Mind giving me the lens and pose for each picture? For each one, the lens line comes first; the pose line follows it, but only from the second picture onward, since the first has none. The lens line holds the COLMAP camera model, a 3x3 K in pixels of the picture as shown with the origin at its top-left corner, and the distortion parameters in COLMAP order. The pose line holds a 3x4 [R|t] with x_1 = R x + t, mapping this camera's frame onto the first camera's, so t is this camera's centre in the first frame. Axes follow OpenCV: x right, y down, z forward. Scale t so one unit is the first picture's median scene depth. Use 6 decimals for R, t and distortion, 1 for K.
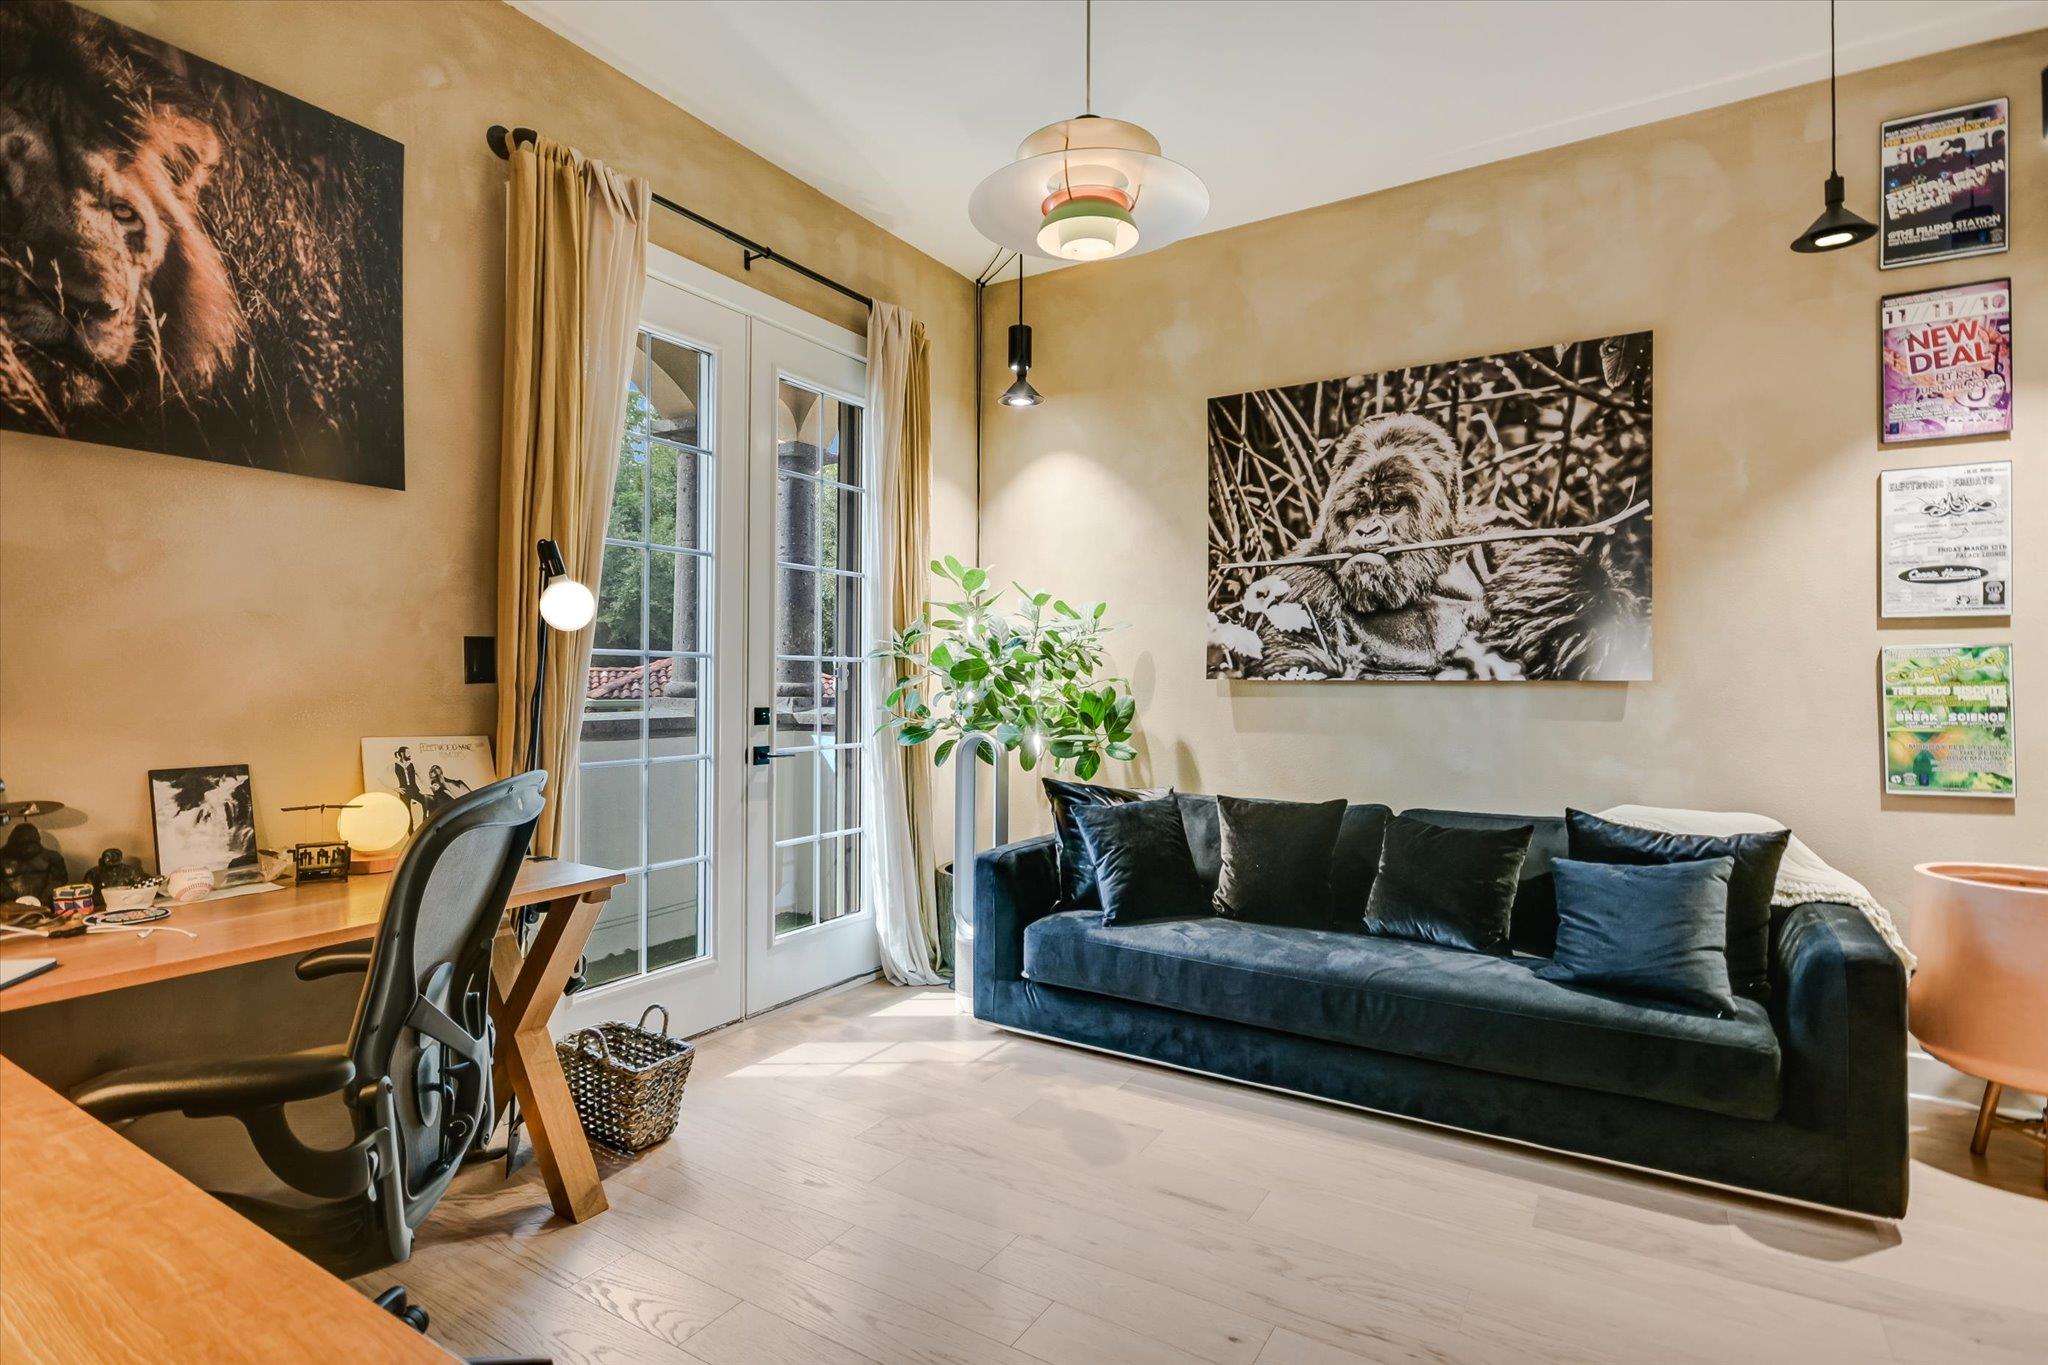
lens RADIAL K [[959.9, 0, 1022.5], [0, 959.9, 673.8], [0, 0, 1]] dist [-0.004202, -0.004384]
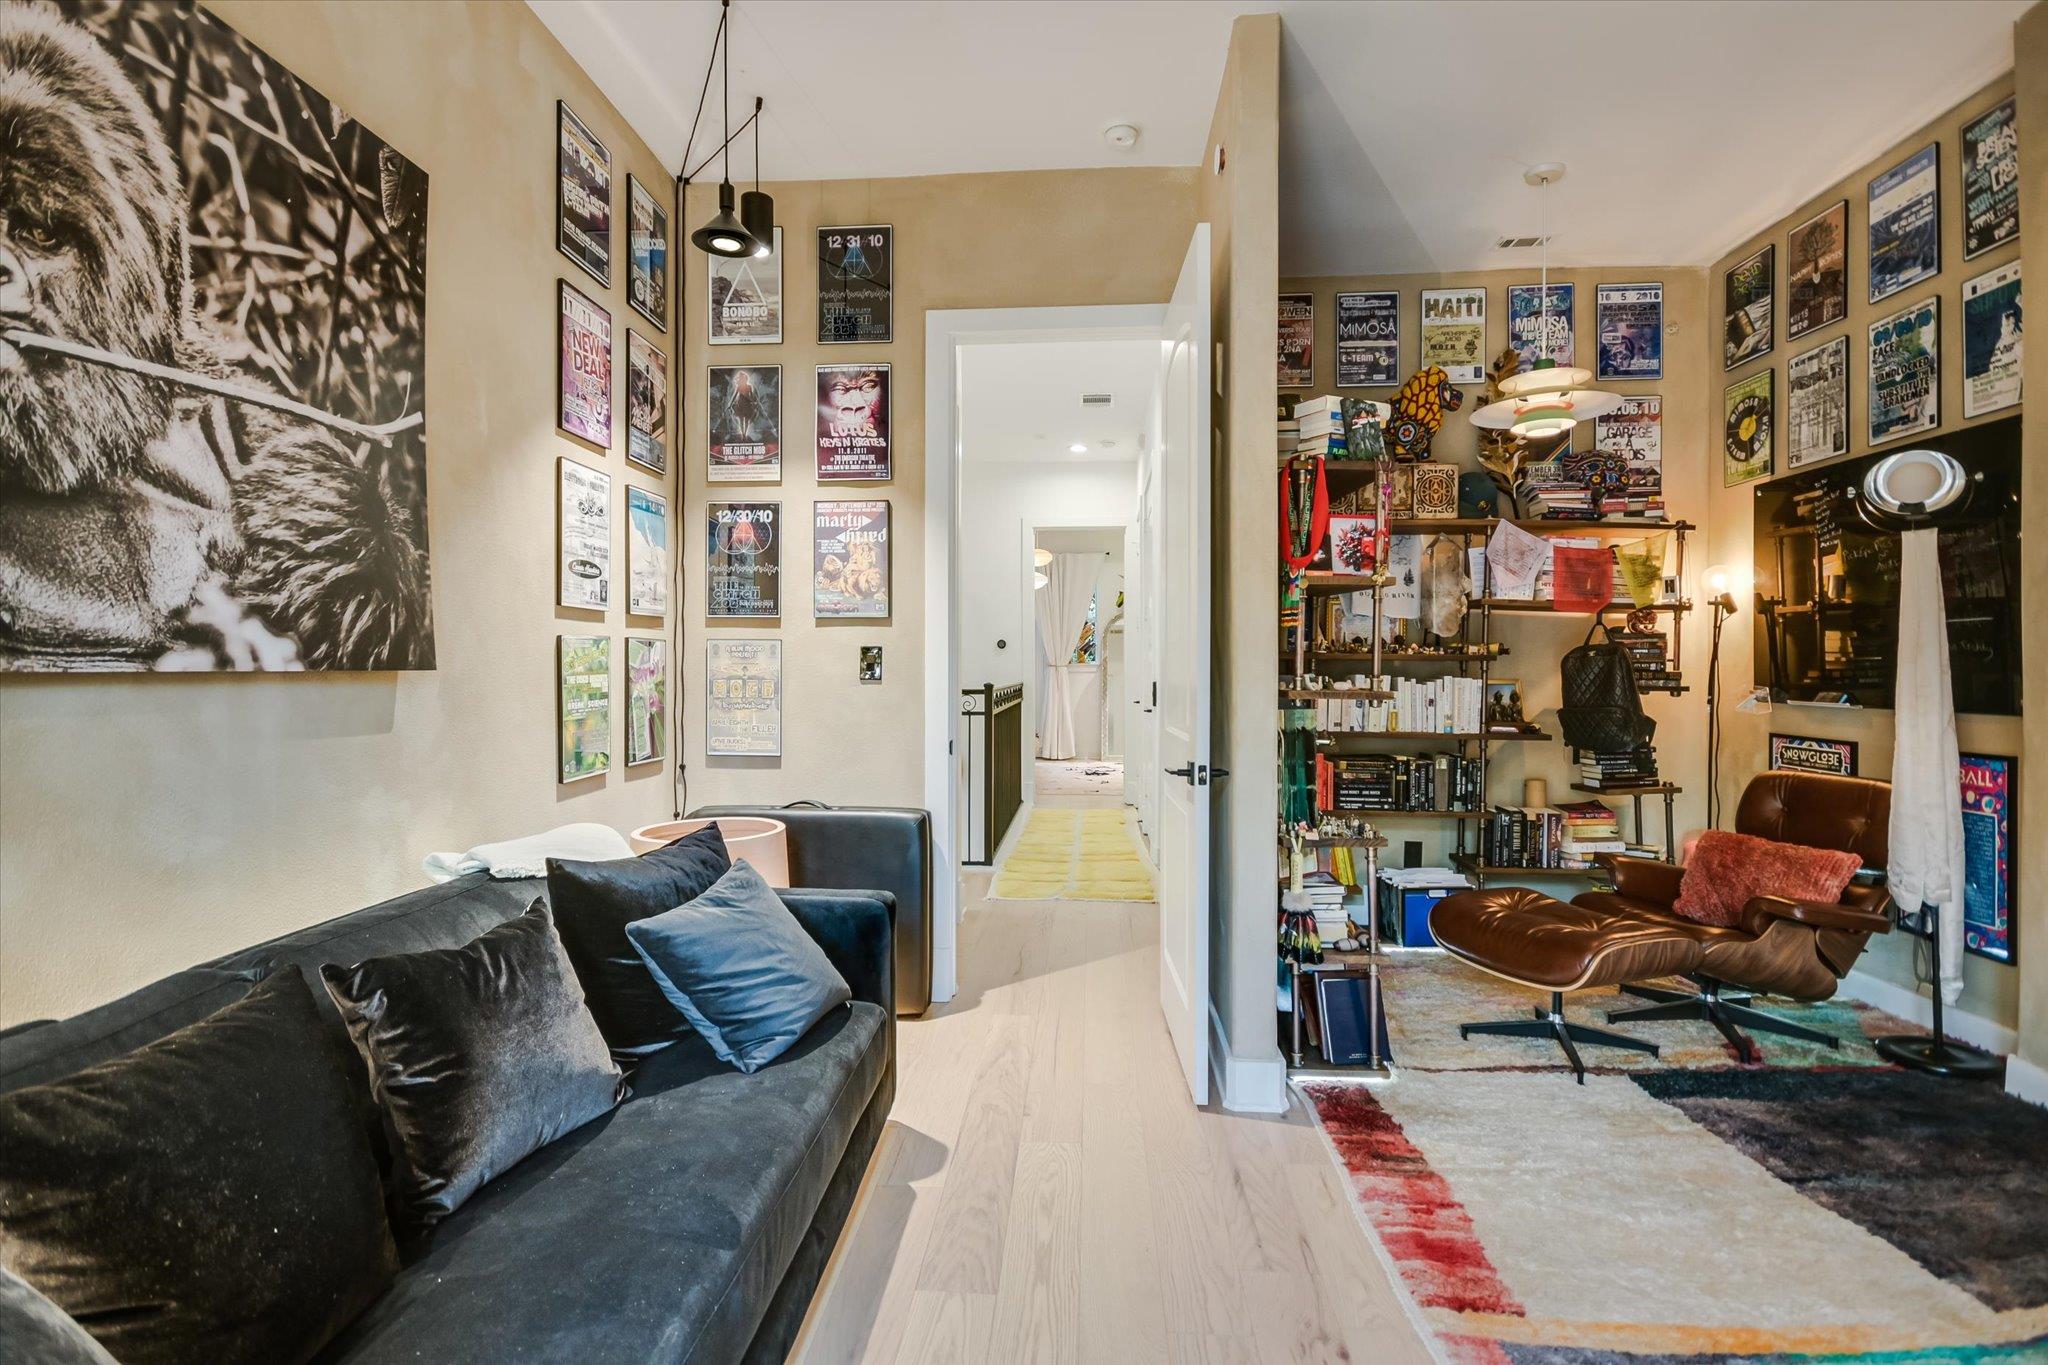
lens RADIAL K [[959.9, 0, 1018.2], [0, 959.9, 673.9], [0, 0, 1]] dist [-0.004202, -0.004384]
pose [[-0.464967, -0.007476, 0.885296, -0.159567], [-0.009562, 0.999948, 0.003423, 0.002647], [-0.885276, -0.006874, -0.465015, 0.878500]]
